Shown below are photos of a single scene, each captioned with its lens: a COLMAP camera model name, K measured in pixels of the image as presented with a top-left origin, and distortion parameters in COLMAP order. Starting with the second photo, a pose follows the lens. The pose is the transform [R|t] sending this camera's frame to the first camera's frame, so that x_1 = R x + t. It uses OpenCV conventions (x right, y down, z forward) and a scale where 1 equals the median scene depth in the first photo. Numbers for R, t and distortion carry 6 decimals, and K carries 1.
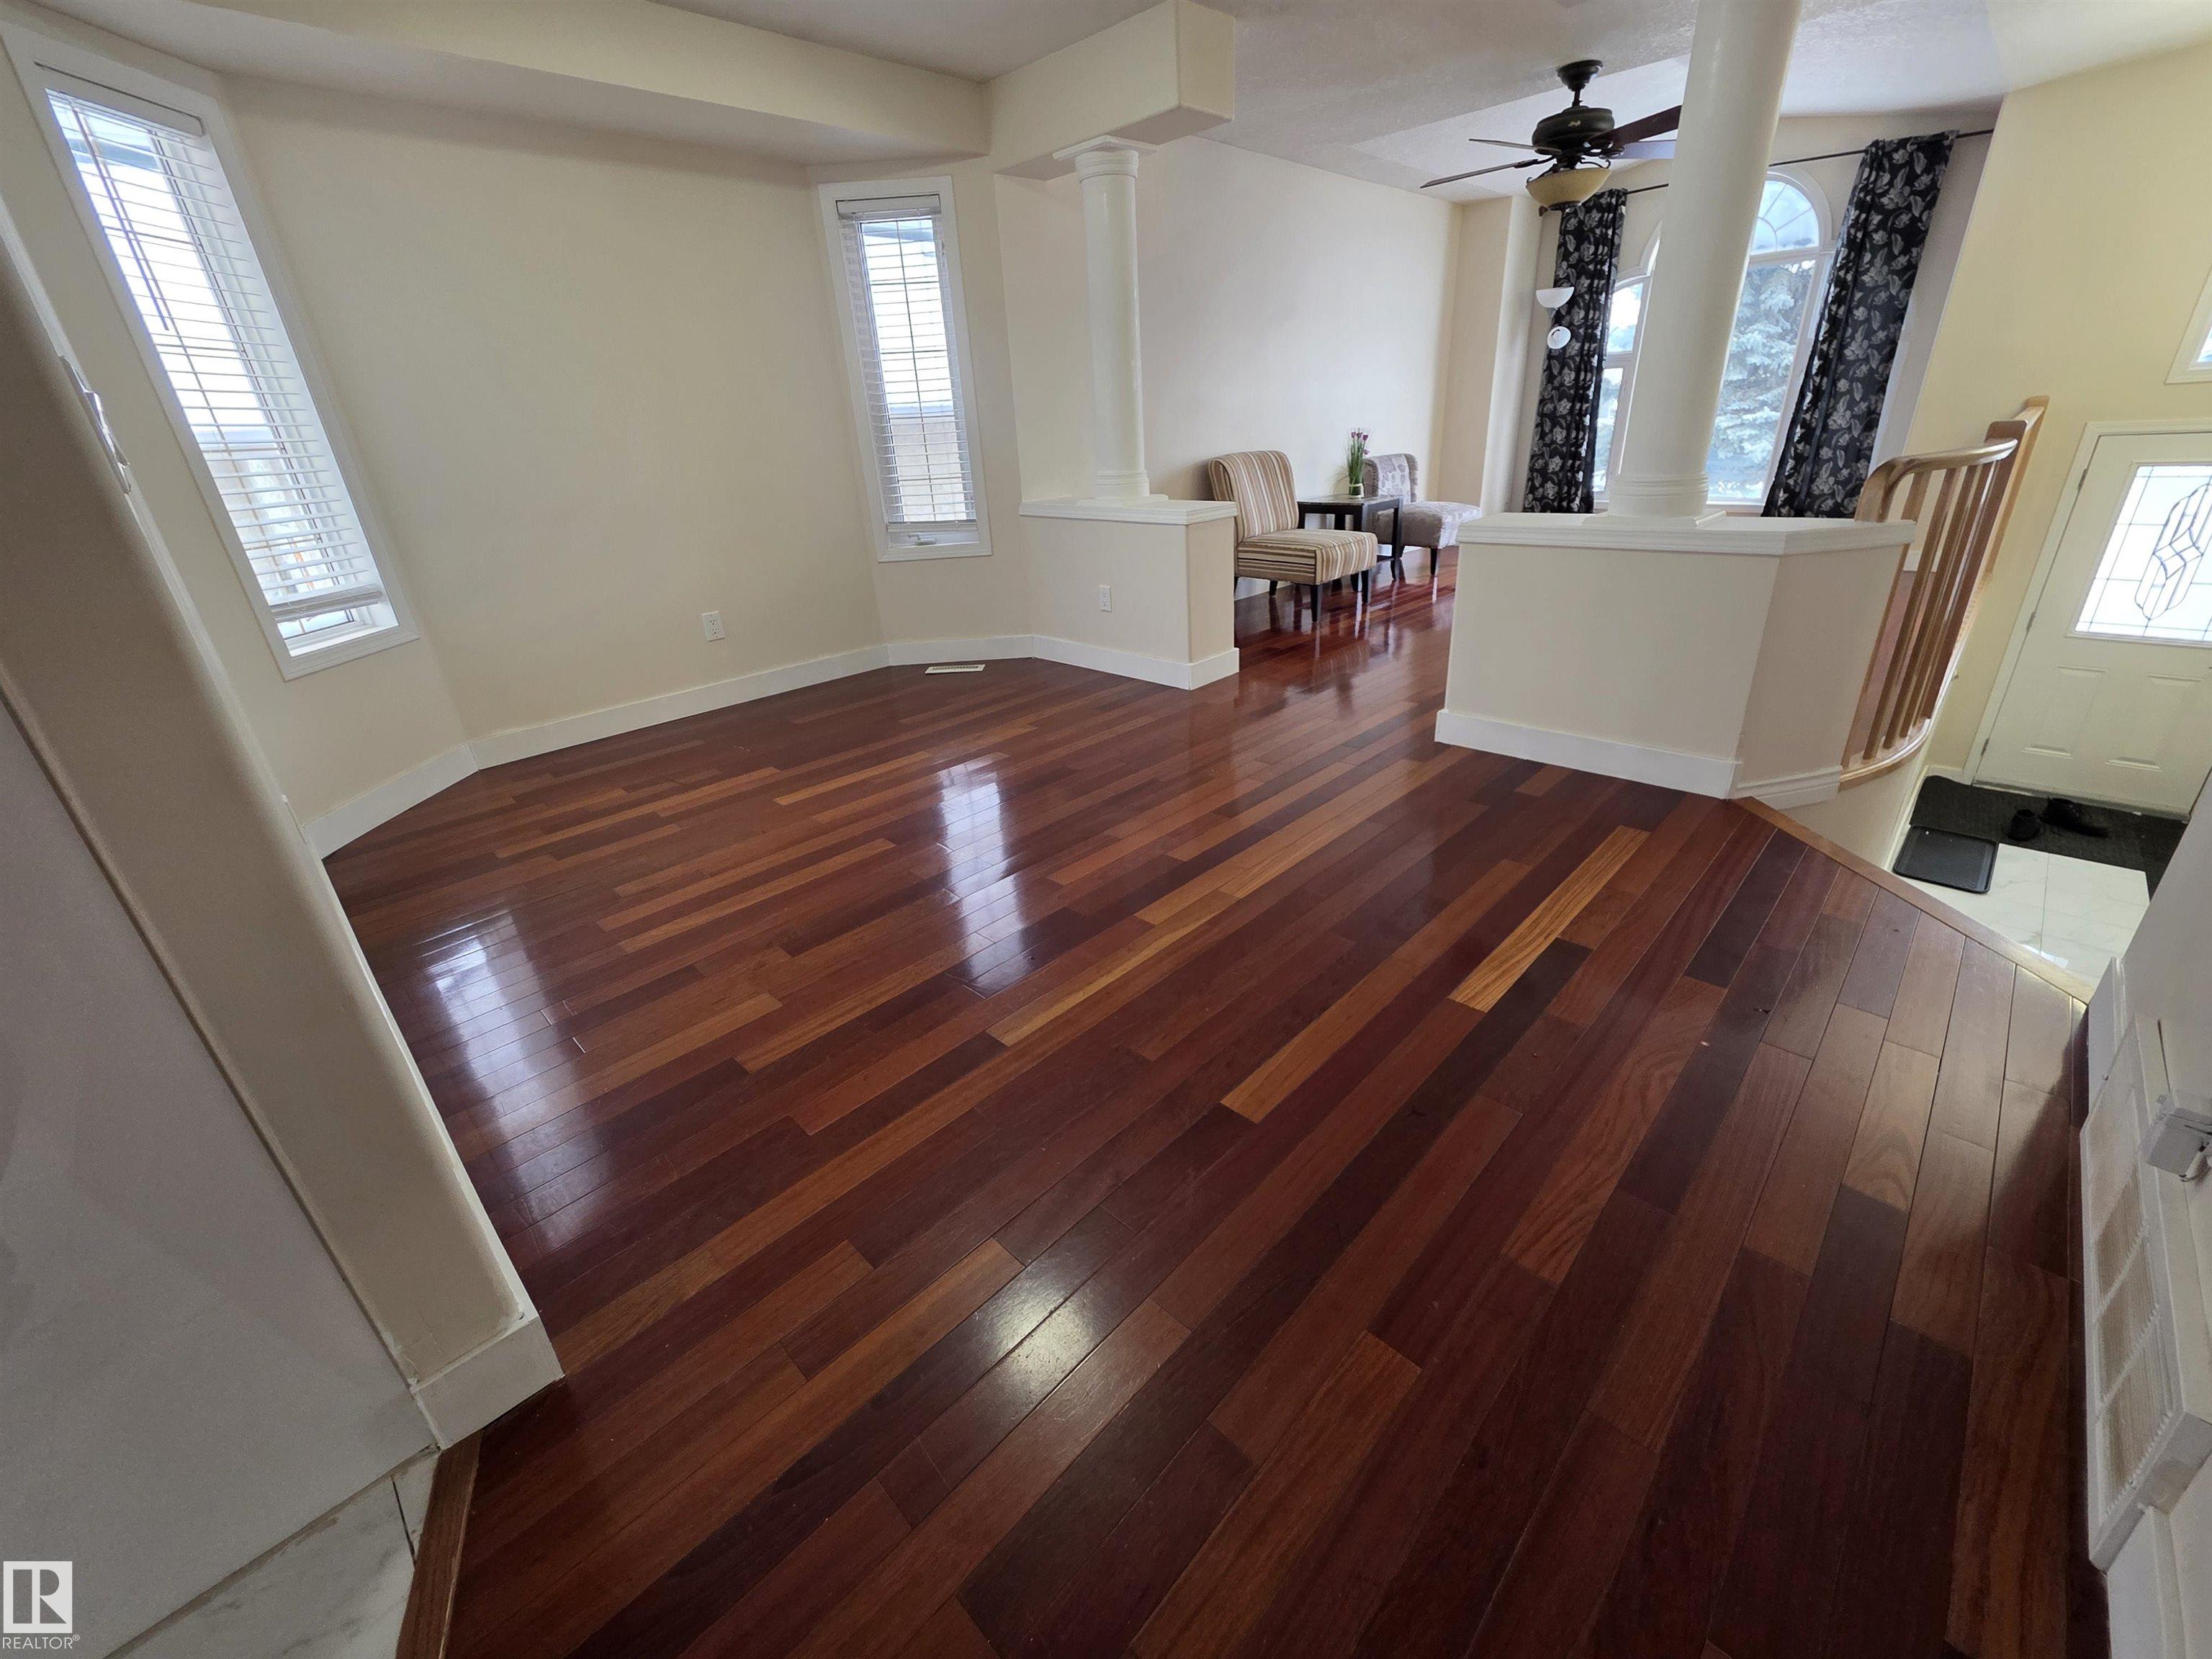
lens RADIAL K [[886.7, 0, 1118.8], [0, 886.7, 811.6], [0, 0, 1]] dist [0.002452, -0.000743]
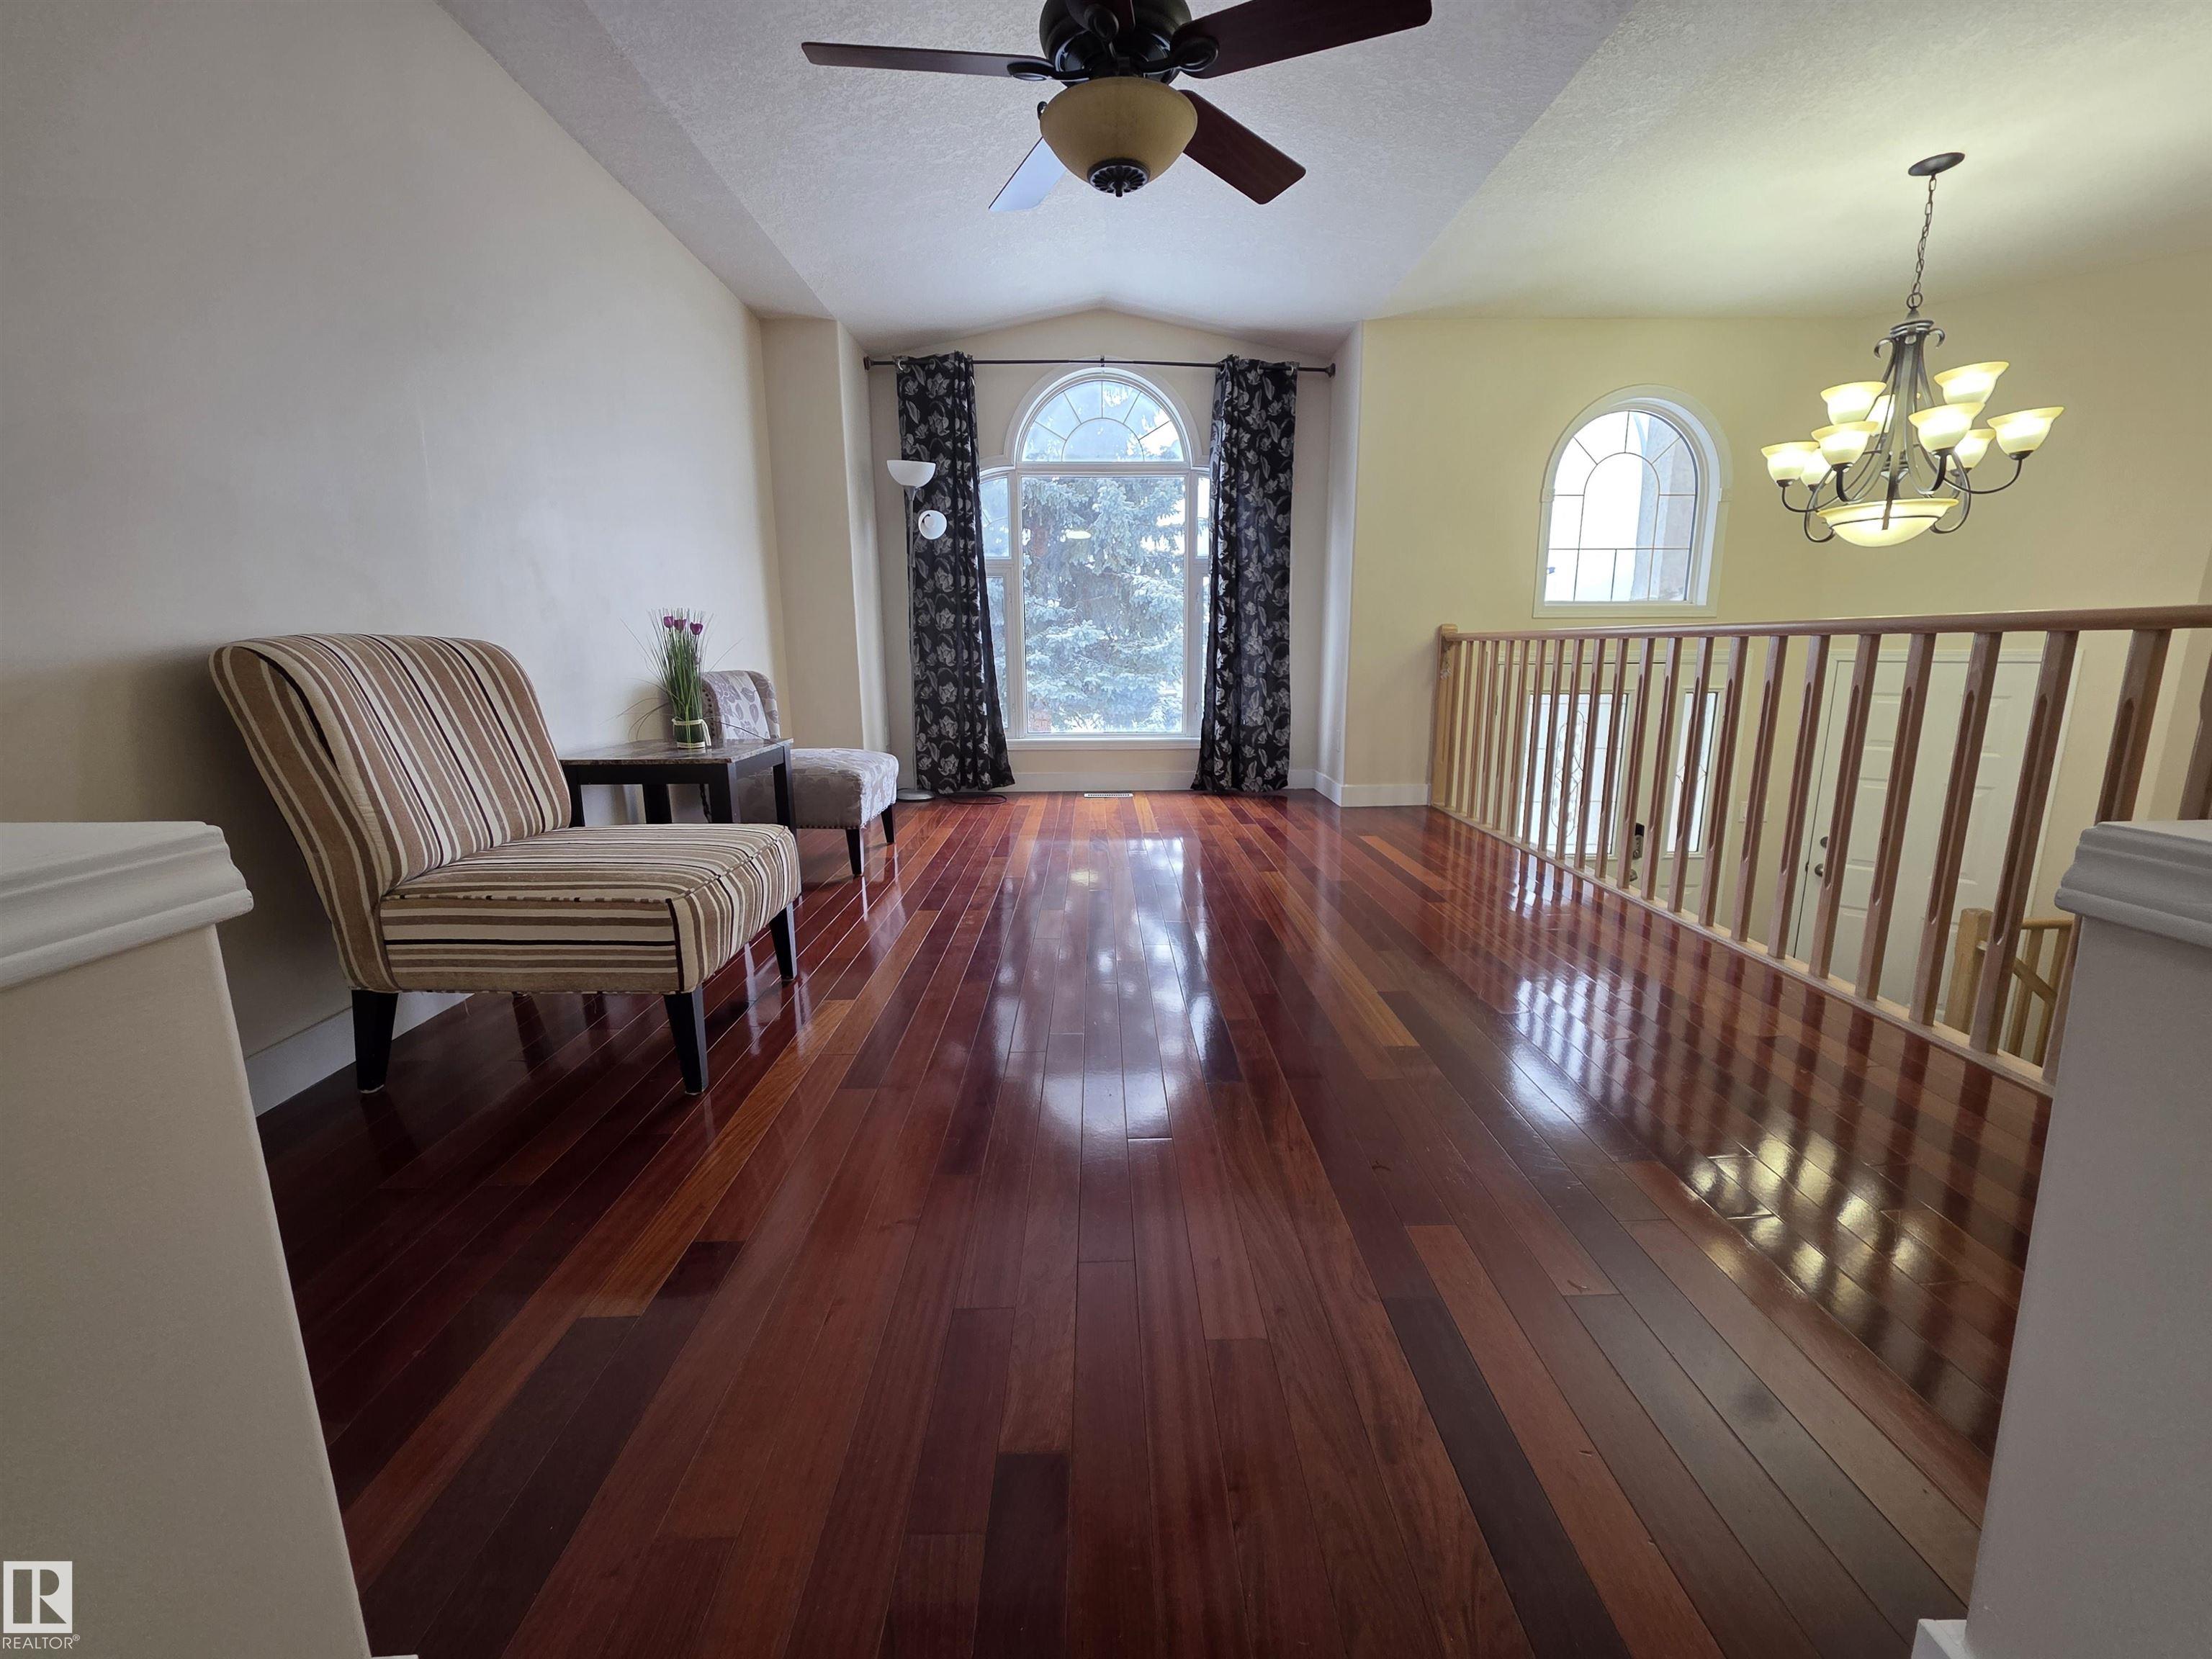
lens RADIAL K [[886.7, 0, 1125.0], [0, 886.7, 815.7], [0, 0, 1]] dist [0.002452, -0.000743]
pose [[0.695674, -0.087927, 0.712956, 0.089285], [0.263310, 0.954616, -0.139197, -0.200423], [-0.668360, 0.284564, 0.687254, 0.552528]]
